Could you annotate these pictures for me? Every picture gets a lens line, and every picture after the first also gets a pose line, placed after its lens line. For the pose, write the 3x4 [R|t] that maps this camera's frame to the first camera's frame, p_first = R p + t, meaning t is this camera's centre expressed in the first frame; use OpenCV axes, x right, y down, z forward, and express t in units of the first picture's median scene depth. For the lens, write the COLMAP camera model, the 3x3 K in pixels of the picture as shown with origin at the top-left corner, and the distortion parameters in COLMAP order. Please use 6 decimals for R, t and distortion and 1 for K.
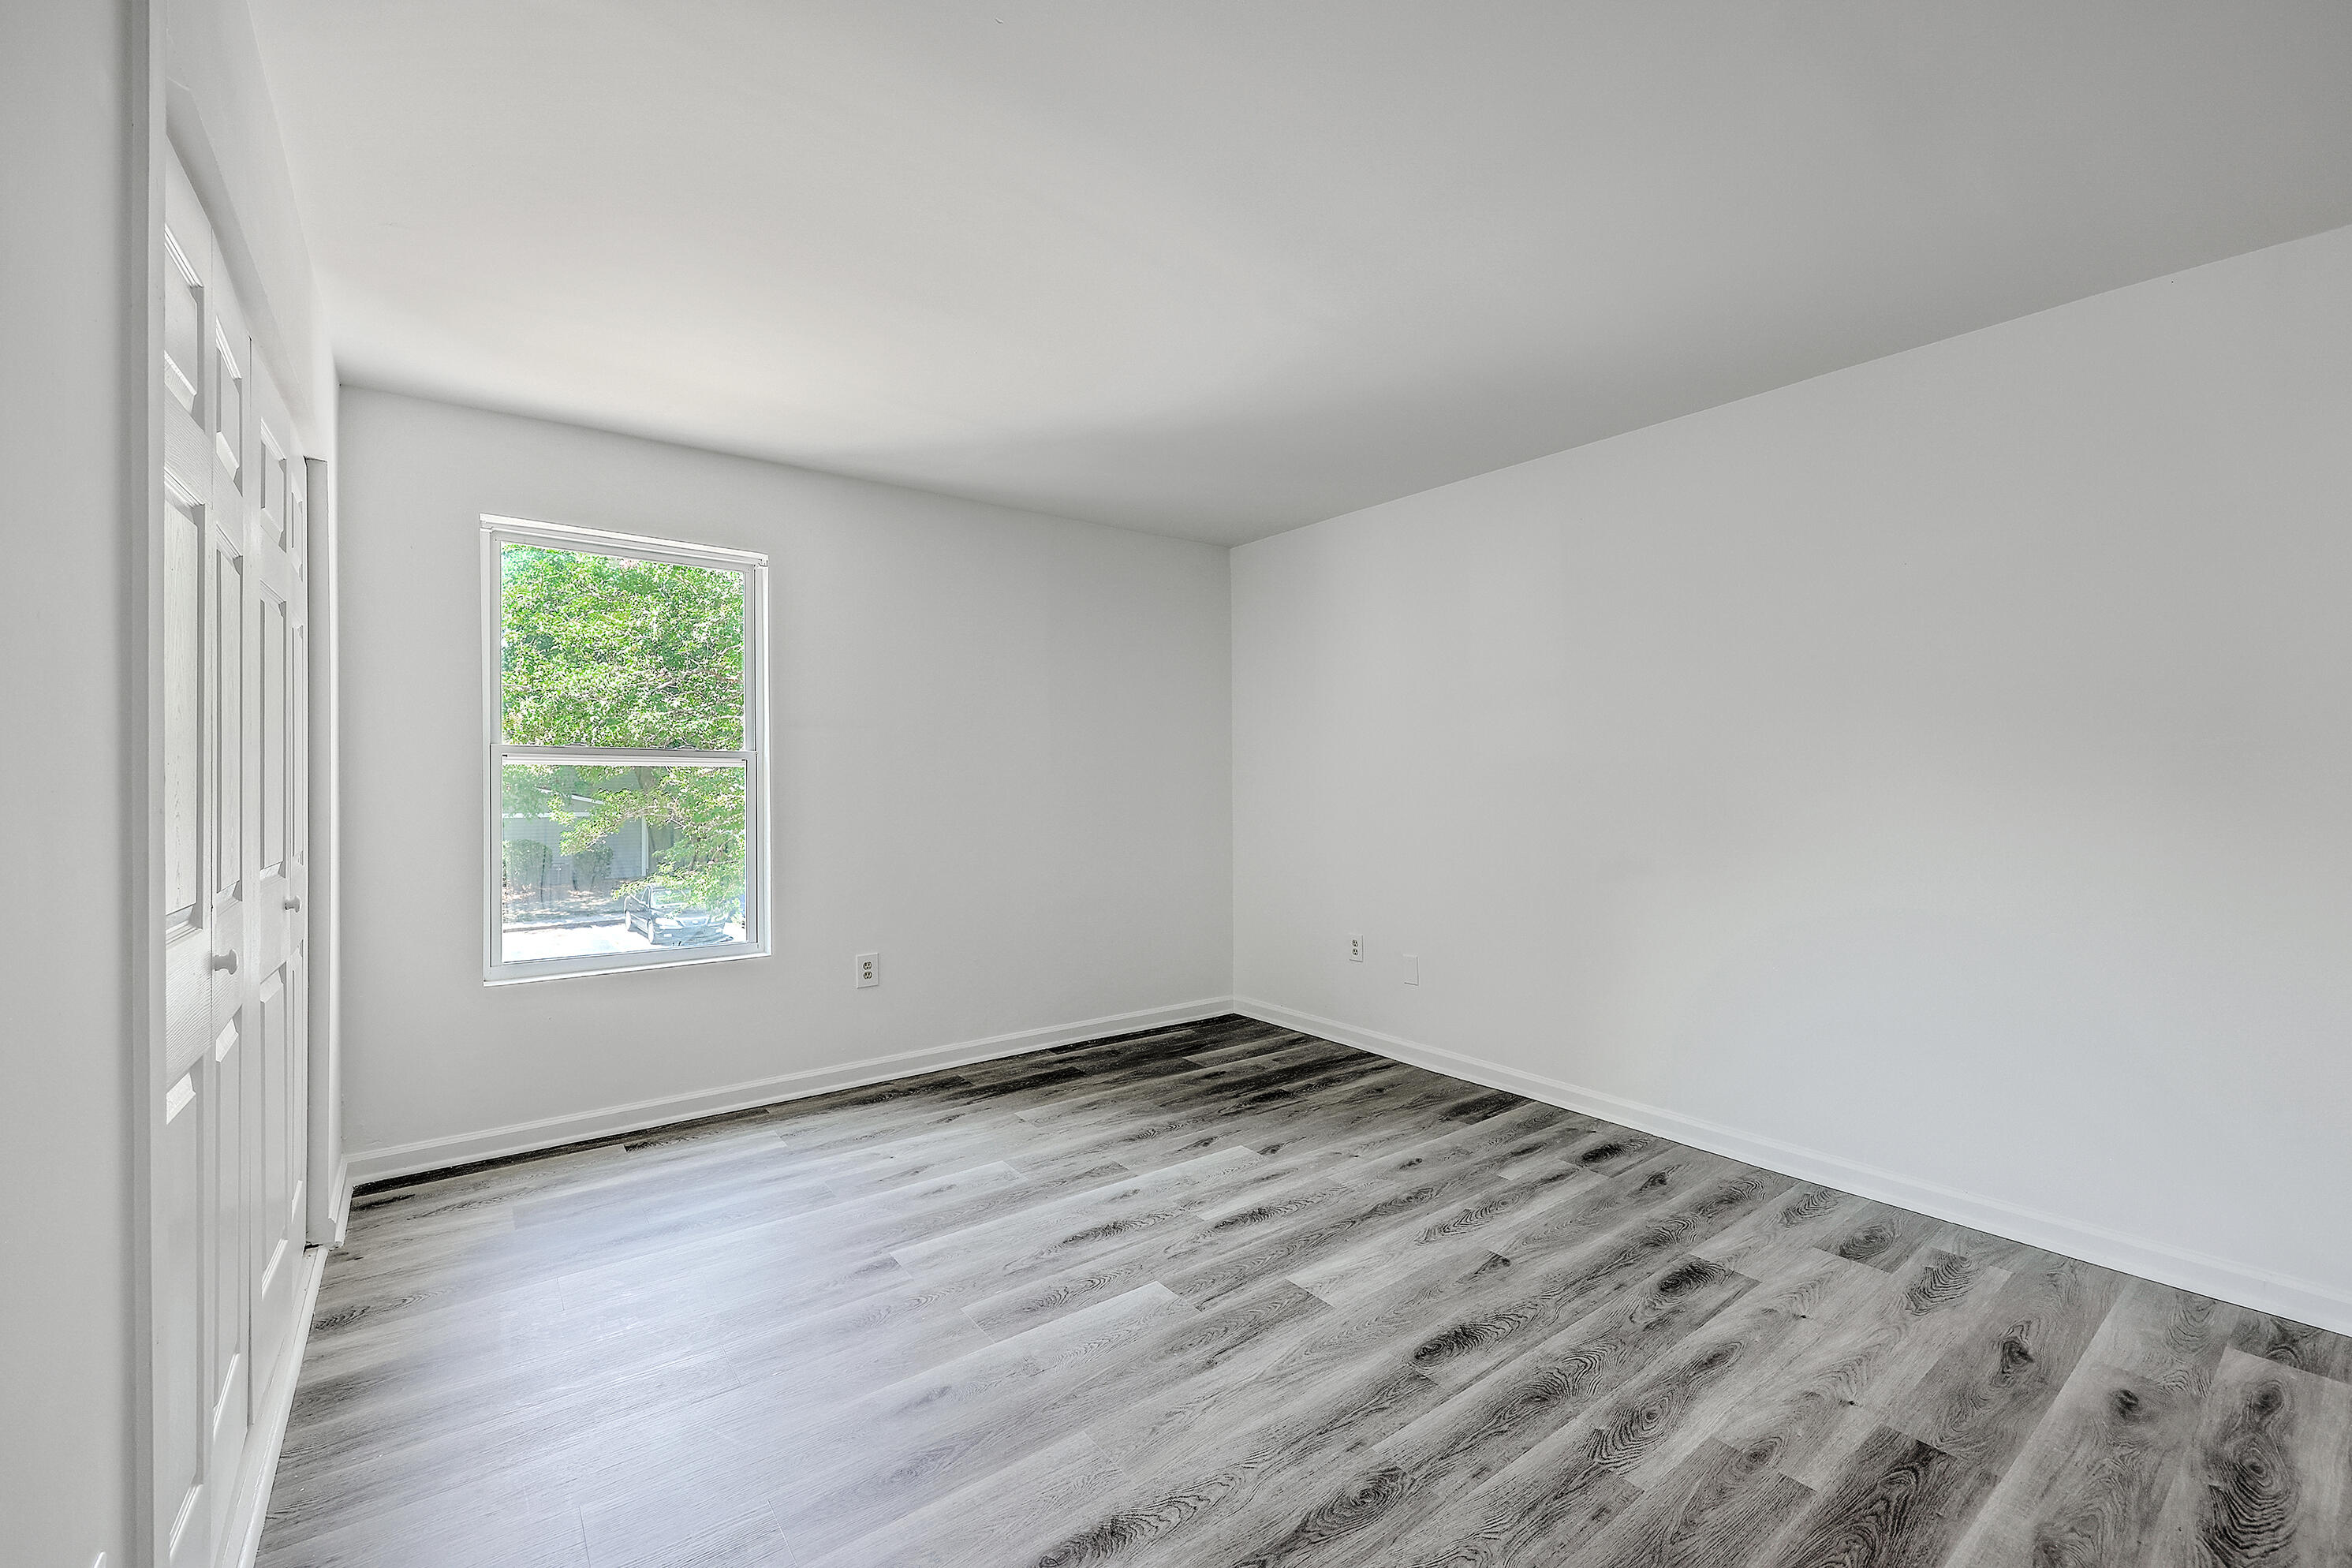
lens RADIAL K [[956.0, 0, 1179.2], [0, 956.0, 775.8], [0, 0, 1]] dist [0.003541, -0.000272]
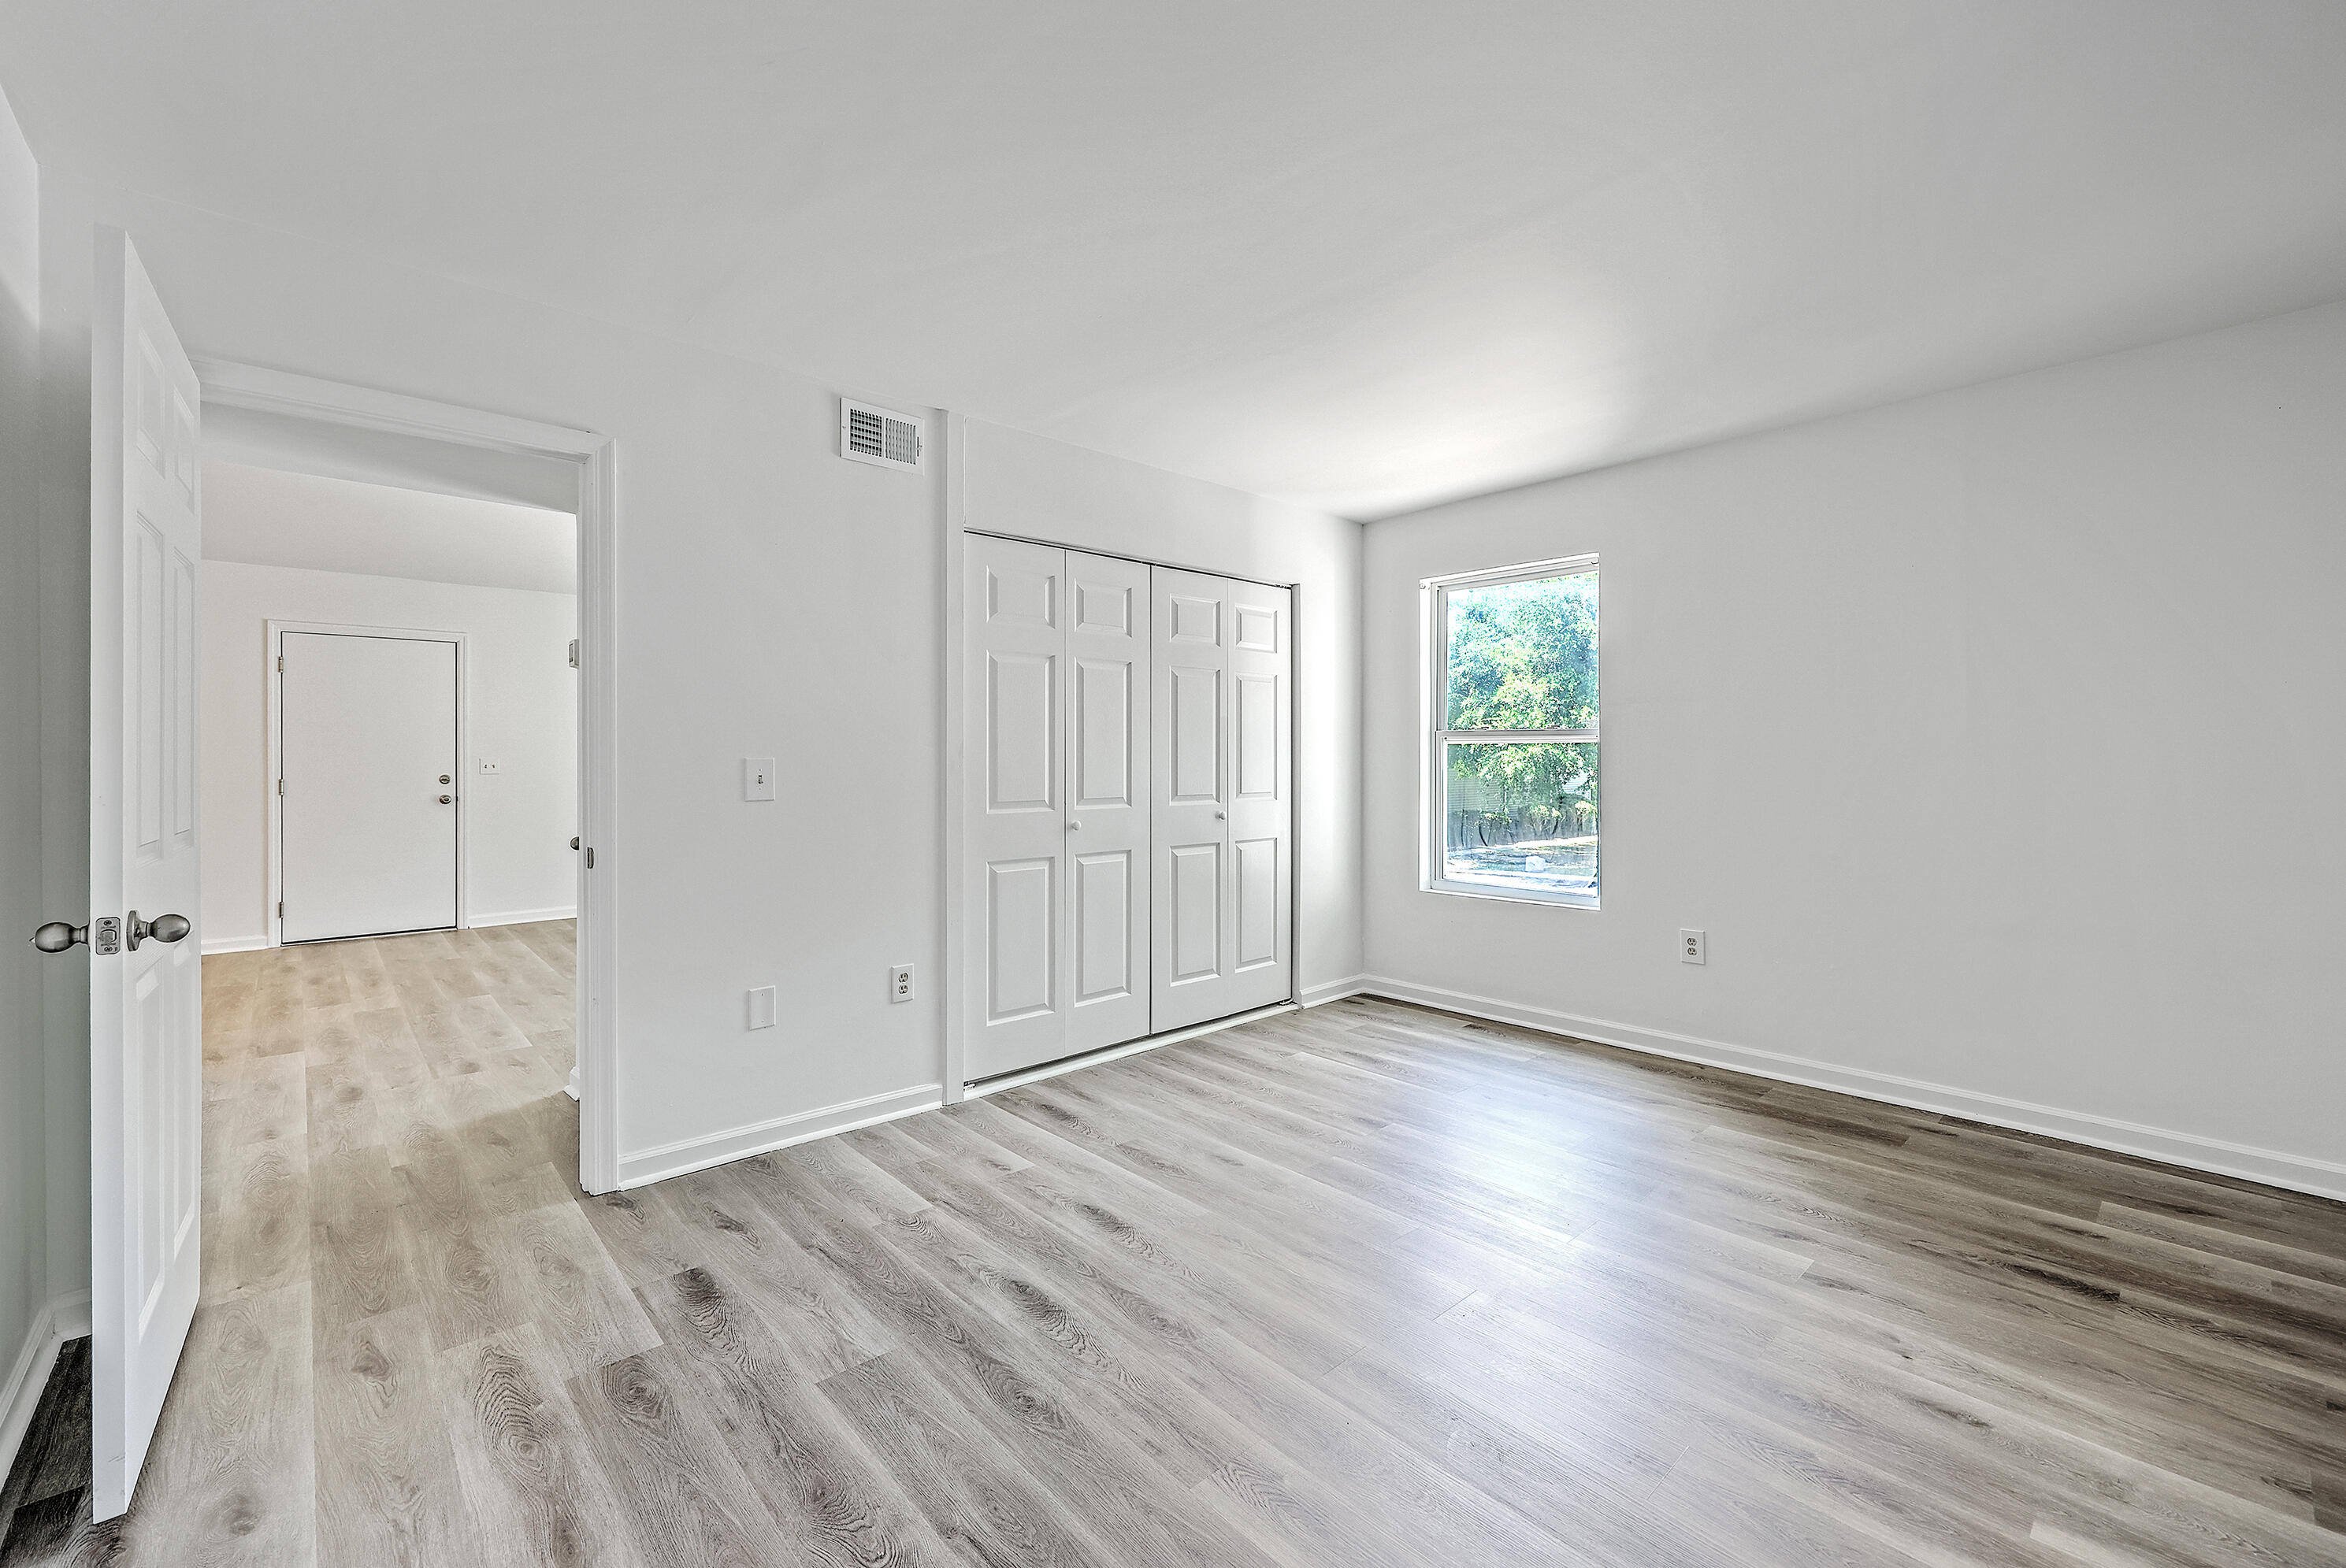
lens RADIAL K [[953.4, 0, 1171.4], [0, 953.4, 769.7], [0, 0, 1]] dist [0.003541, -0.000272]
pose [[0.090285, 0.009857, -0.995867, 0.641723], [0.011707, 0.999871, 0.010958, 0.004138], [0.995847, -0.012648, 0.090158, 0.403415]]
